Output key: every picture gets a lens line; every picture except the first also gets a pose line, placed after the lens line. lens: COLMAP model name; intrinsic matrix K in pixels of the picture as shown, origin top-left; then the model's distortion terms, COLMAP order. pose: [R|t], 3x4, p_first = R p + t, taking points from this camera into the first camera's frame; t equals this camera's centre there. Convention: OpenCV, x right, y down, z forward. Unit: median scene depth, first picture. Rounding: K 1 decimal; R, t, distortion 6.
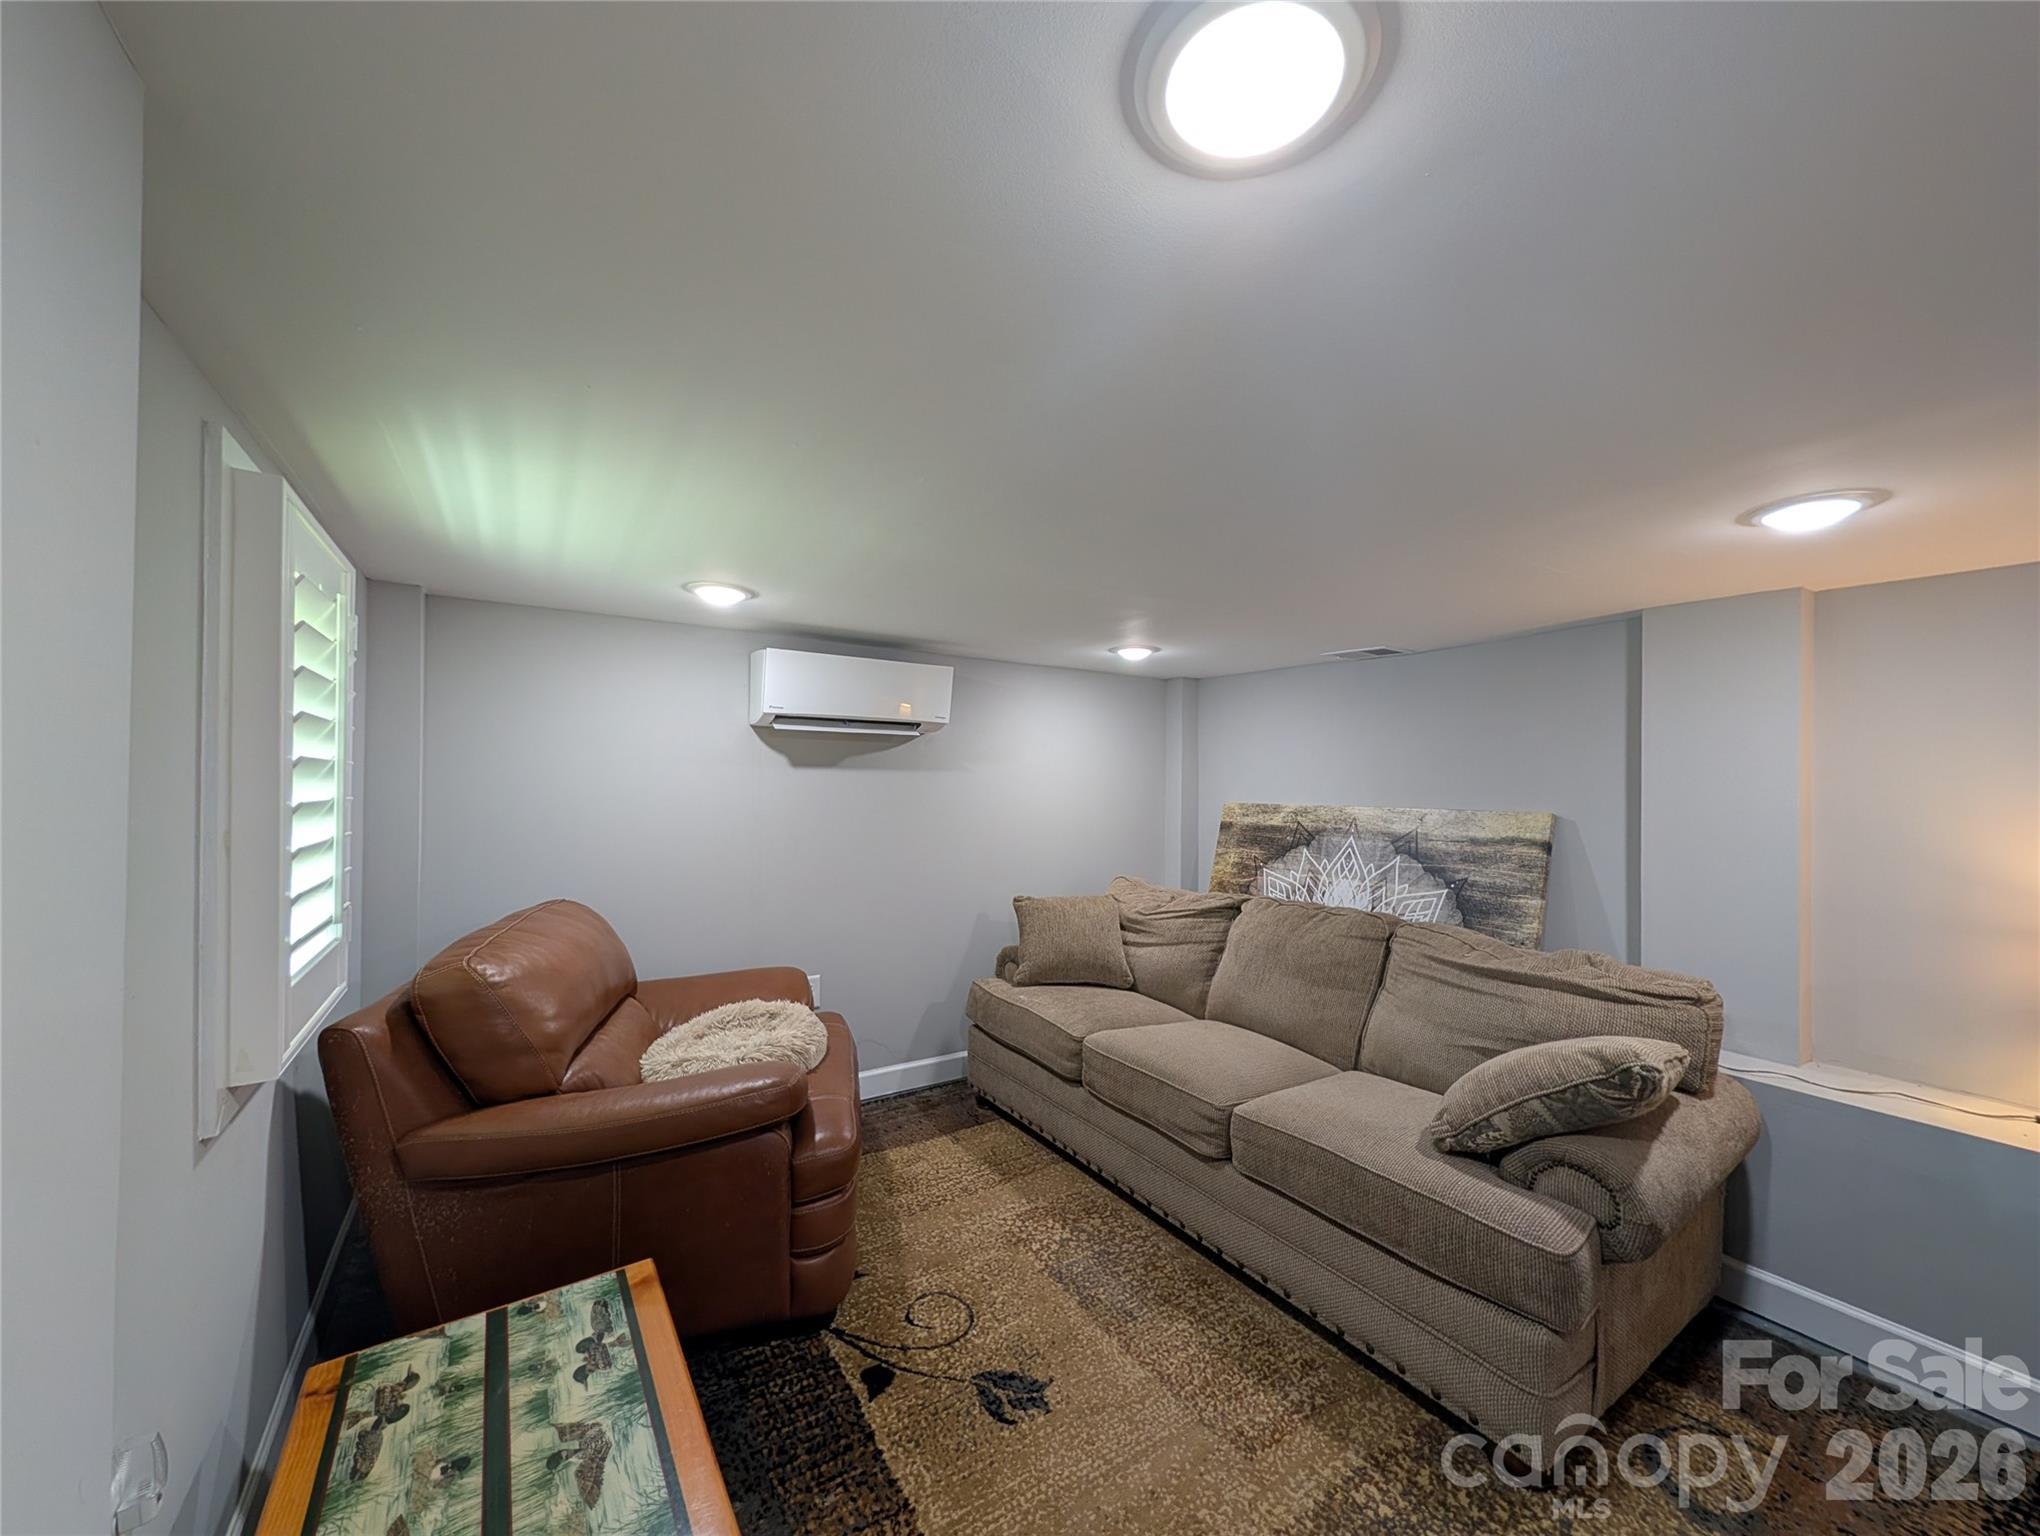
lens RADIAL K [[790.1, 0, 1014.2], [0, 790.1, 778.9], [0, 0, 1]] dist [-0.002356, 0.000956]
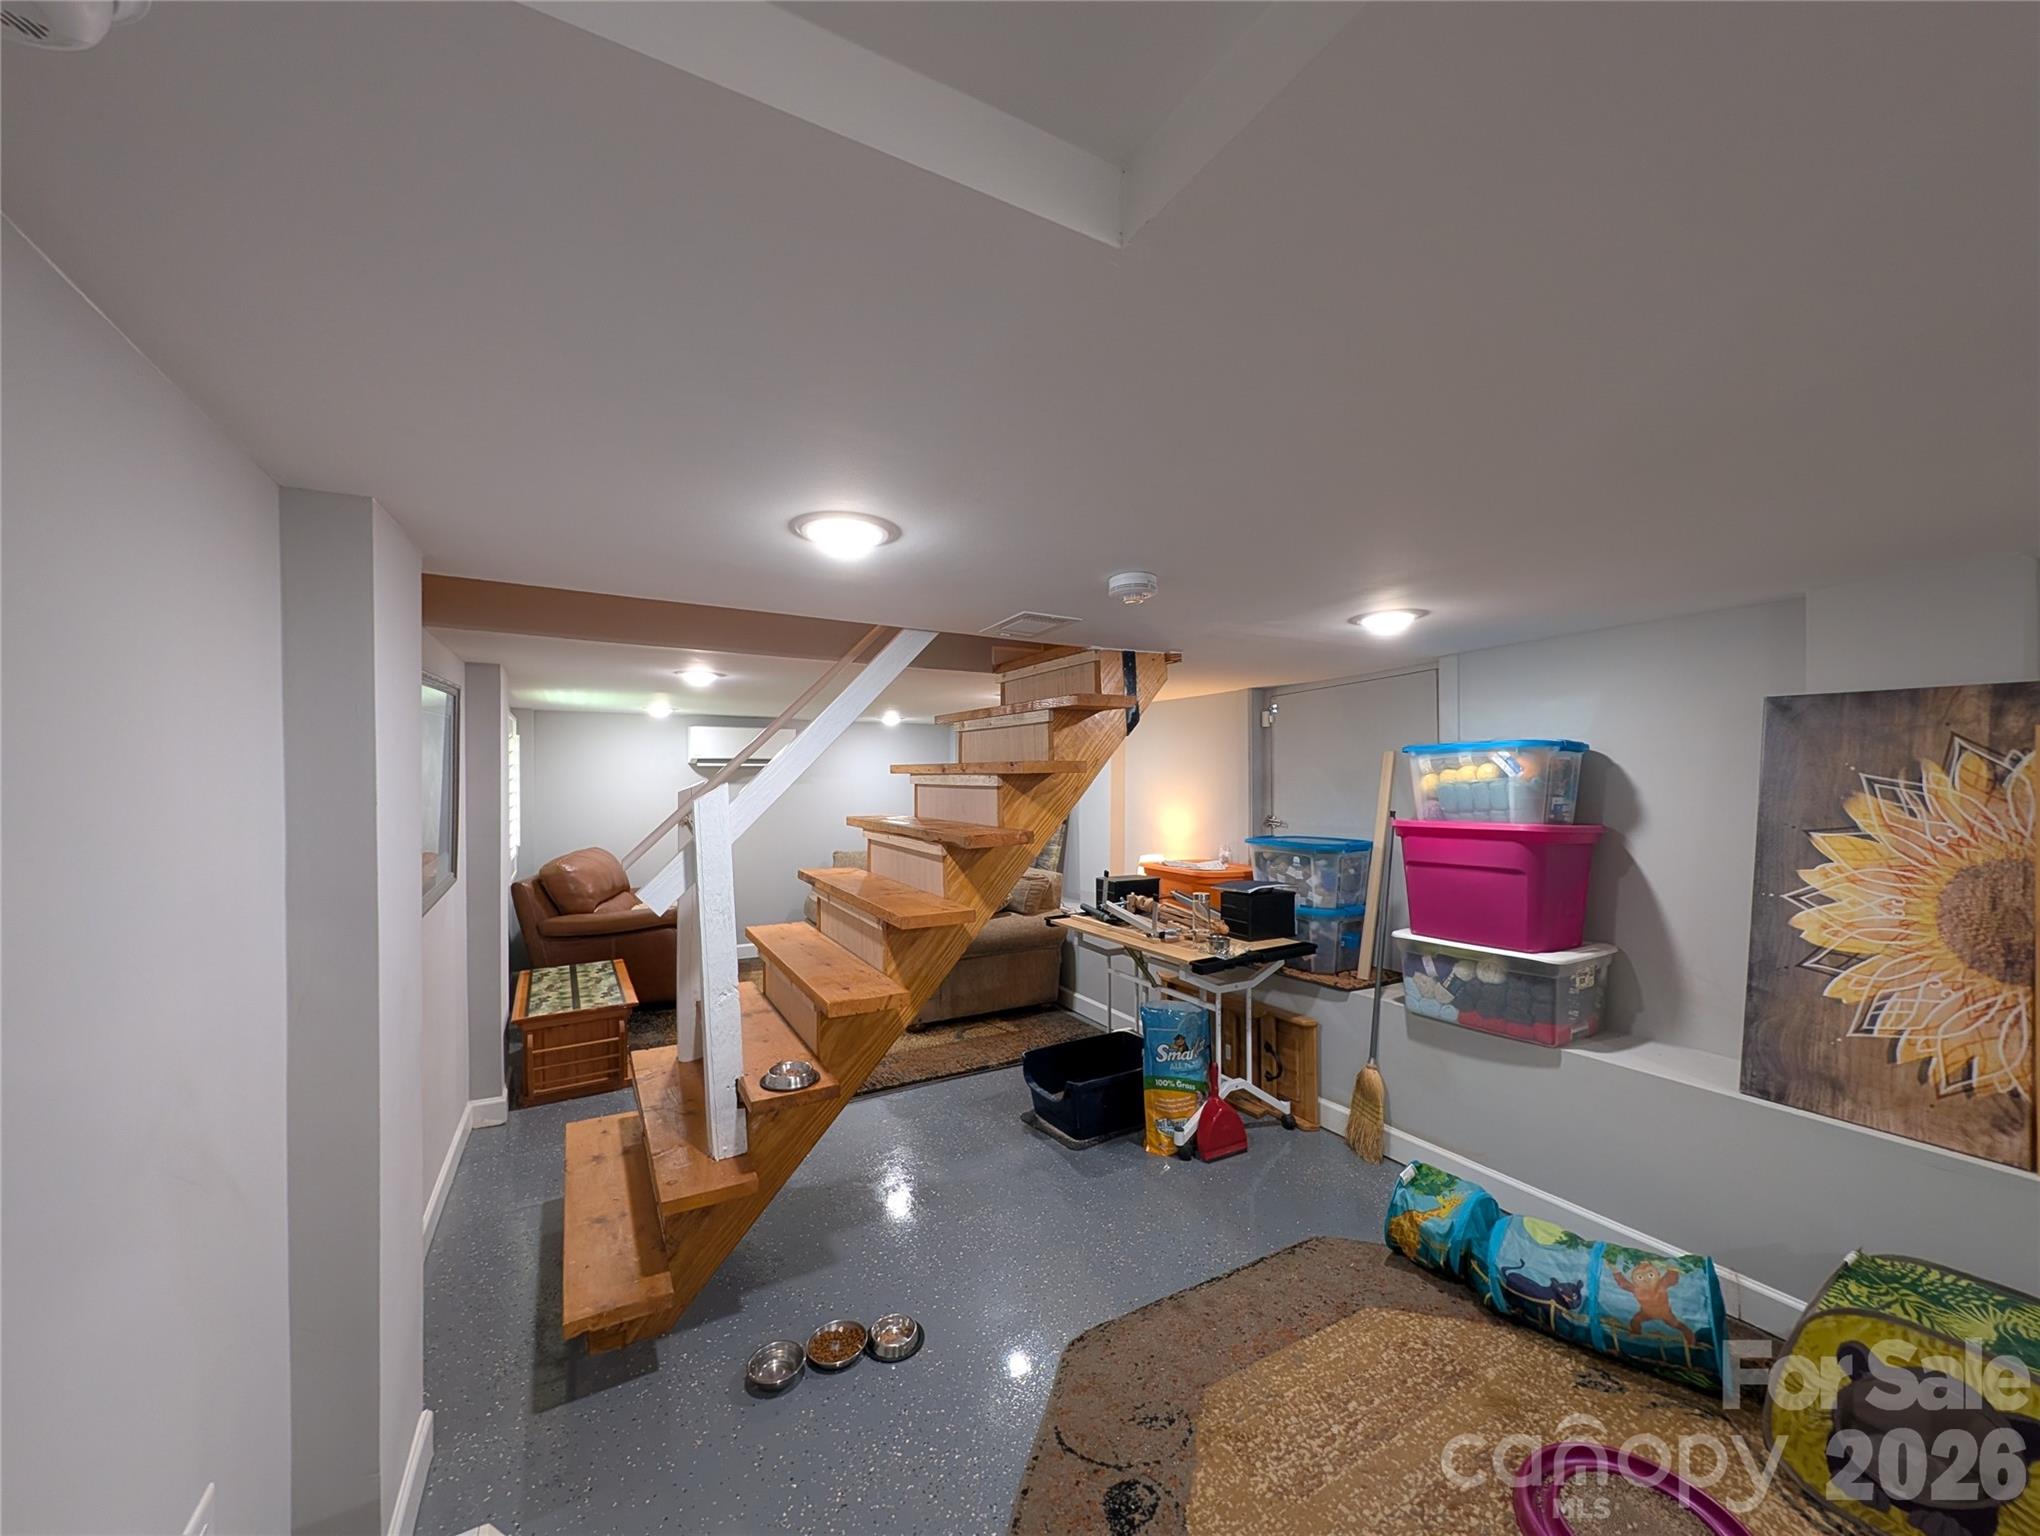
lens RADIAL K [[790.1, 0, 1019.6], [0, 790.1, 771.4], [0, 0, 1]] dist [-0.002356, 0.000956]
pose [[0.999145, -0.009417, -0.040255, 0.971865], [0.009528, 0.999951, 0.002577, -0.075246], [0.040229, -0.002959, 0.999186, -1.598454]]
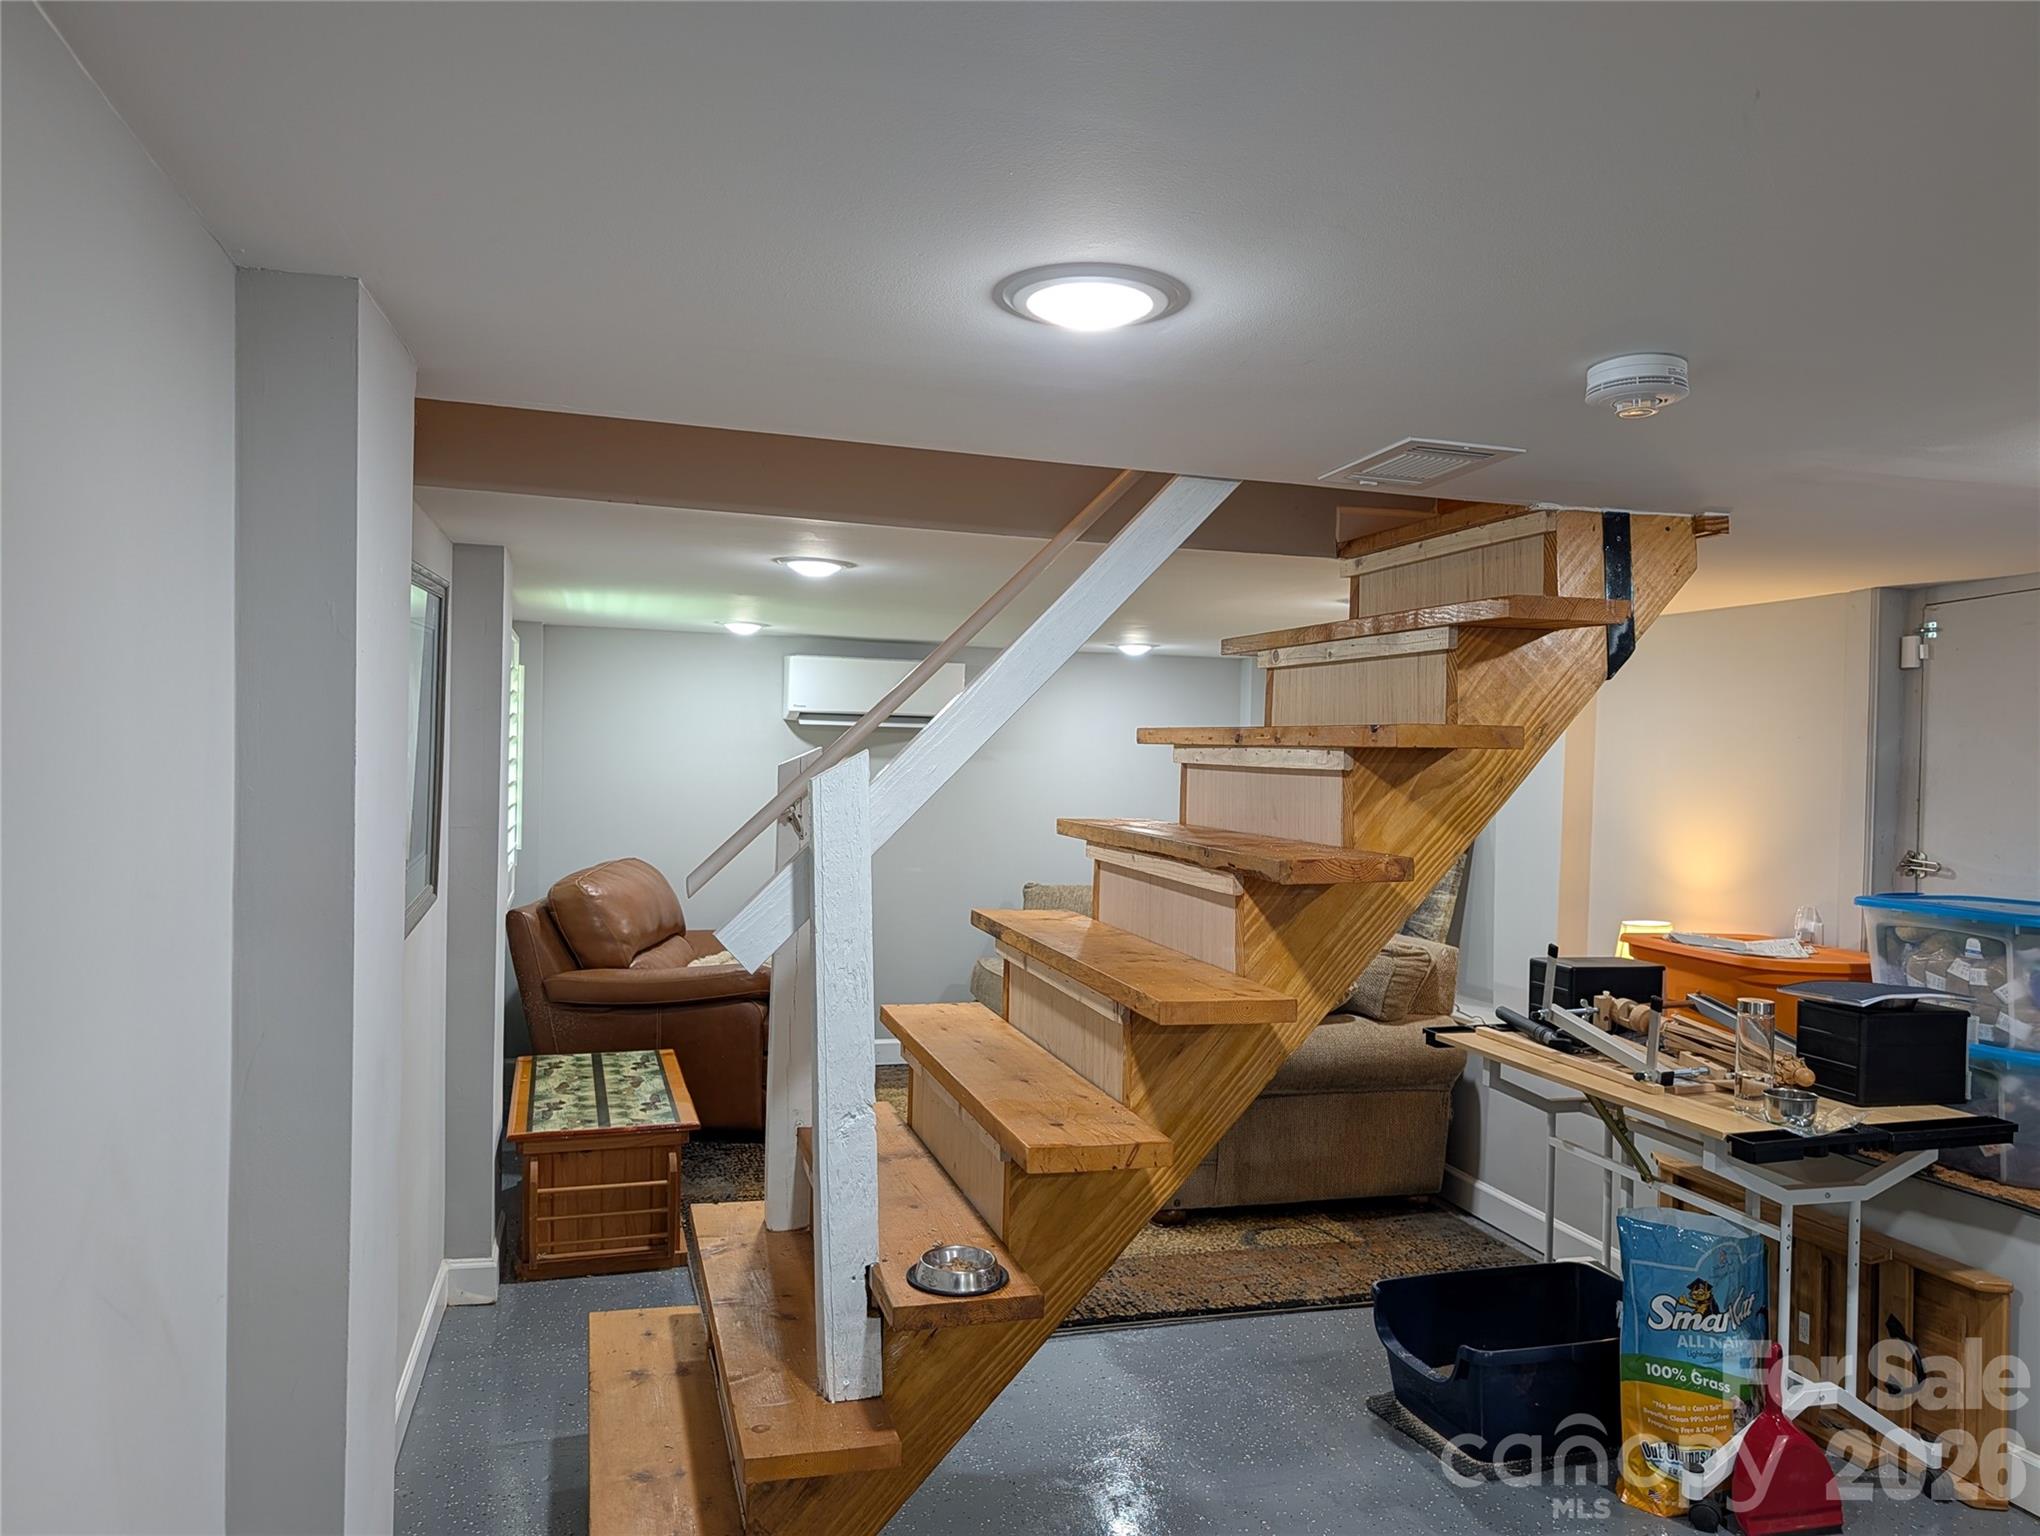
lens RADIAL K [[1476.3, 0, 1013.0], [0, 1476.3, 759.6], [0, 0, 1]] dist [0.020401, -0.023744]
pose [[0.961493, 0.018859, -0.274180, 0.960128], [-0.016071, 0.999794, 0.012413, -0.069660], [0.274358, -0.007529, 0.961598, -1.618064]]
